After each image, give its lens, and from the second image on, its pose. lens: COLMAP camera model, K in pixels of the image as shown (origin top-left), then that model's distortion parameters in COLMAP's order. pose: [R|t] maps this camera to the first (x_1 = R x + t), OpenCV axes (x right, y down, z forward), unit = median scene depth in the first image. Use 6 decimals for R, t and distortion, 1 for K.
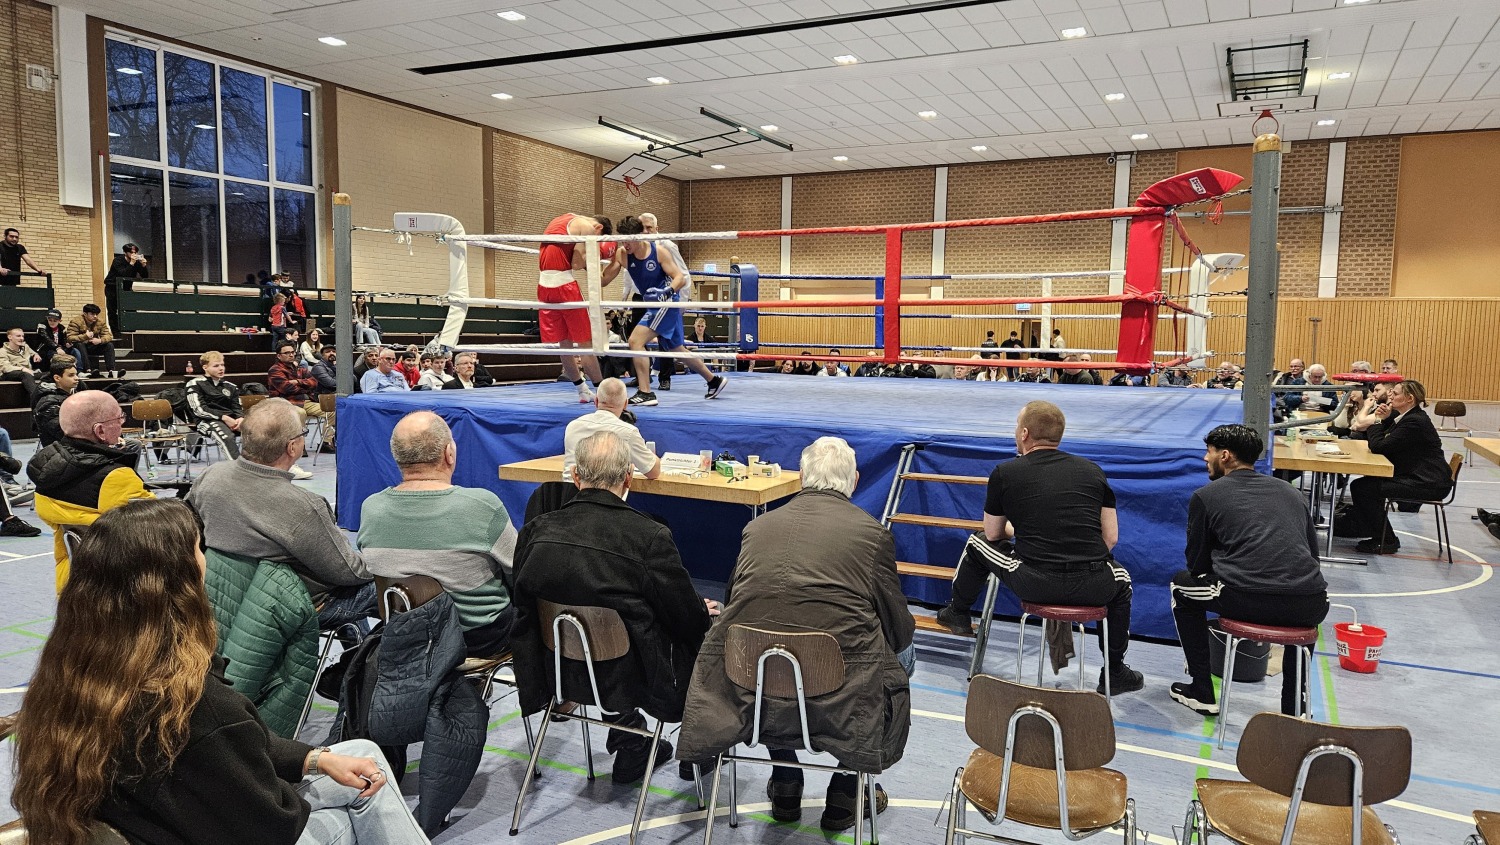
lens RADIAL K [[1011.6, 0, 750.0], [0, 1011.6, 422.5], [0, 0, 1]] dist [0.095917, -0.095340]
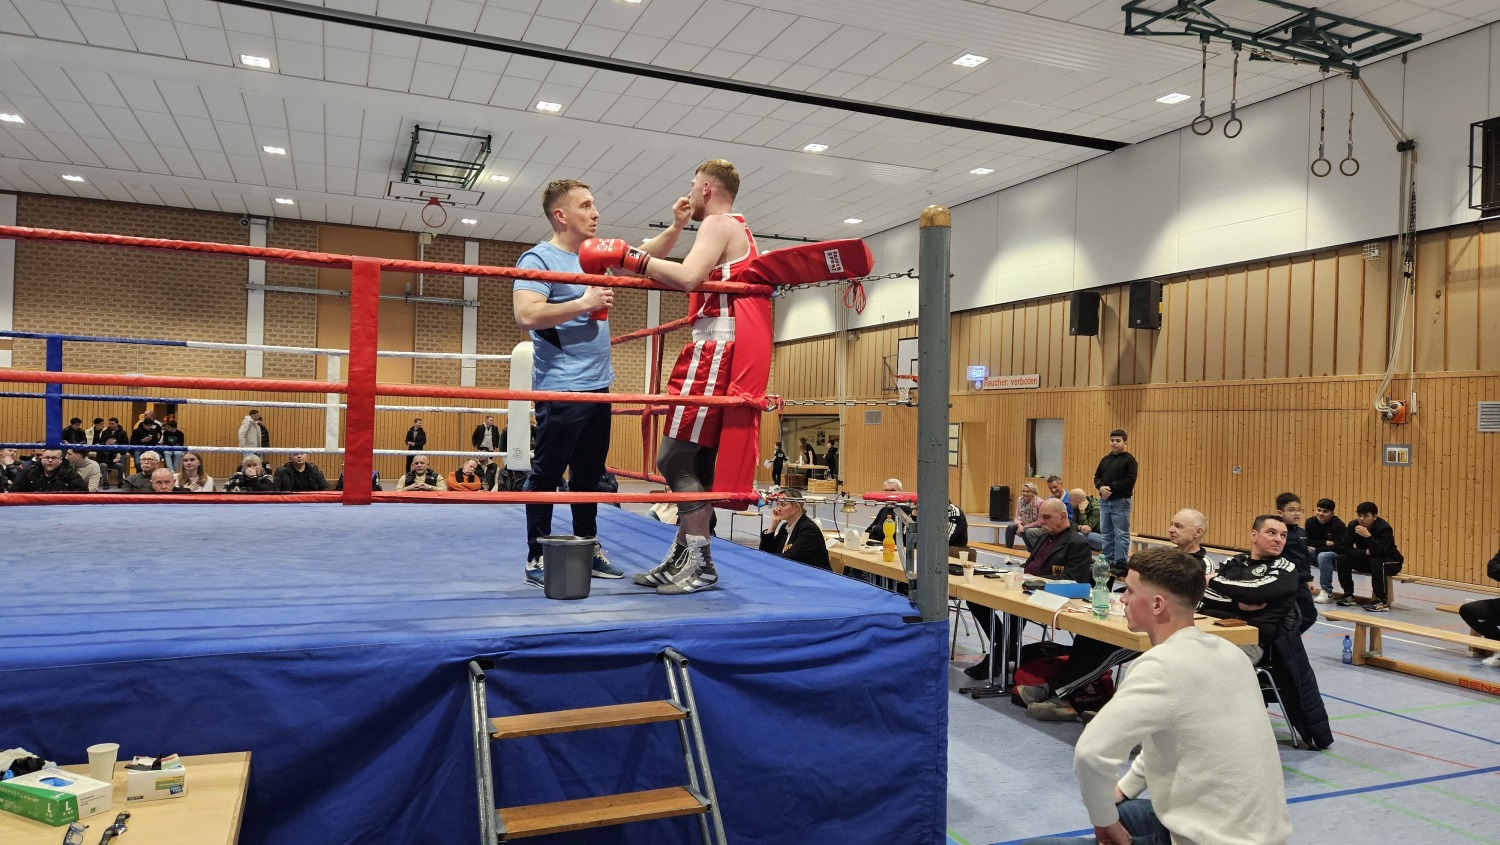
lens RADIAL K [[1011.6, 0, 750.0], [0, 1011.6, 422.5], [0, 0, 1]] dist [0.095917, -0.095340]
pose [[0.654675, 0.007406, 0.755874, -0.035350], [0.050718, 0.997268, -0.053699, -0.015547], [-0.754207, 0.073491, 0.652511, 0.118784]]
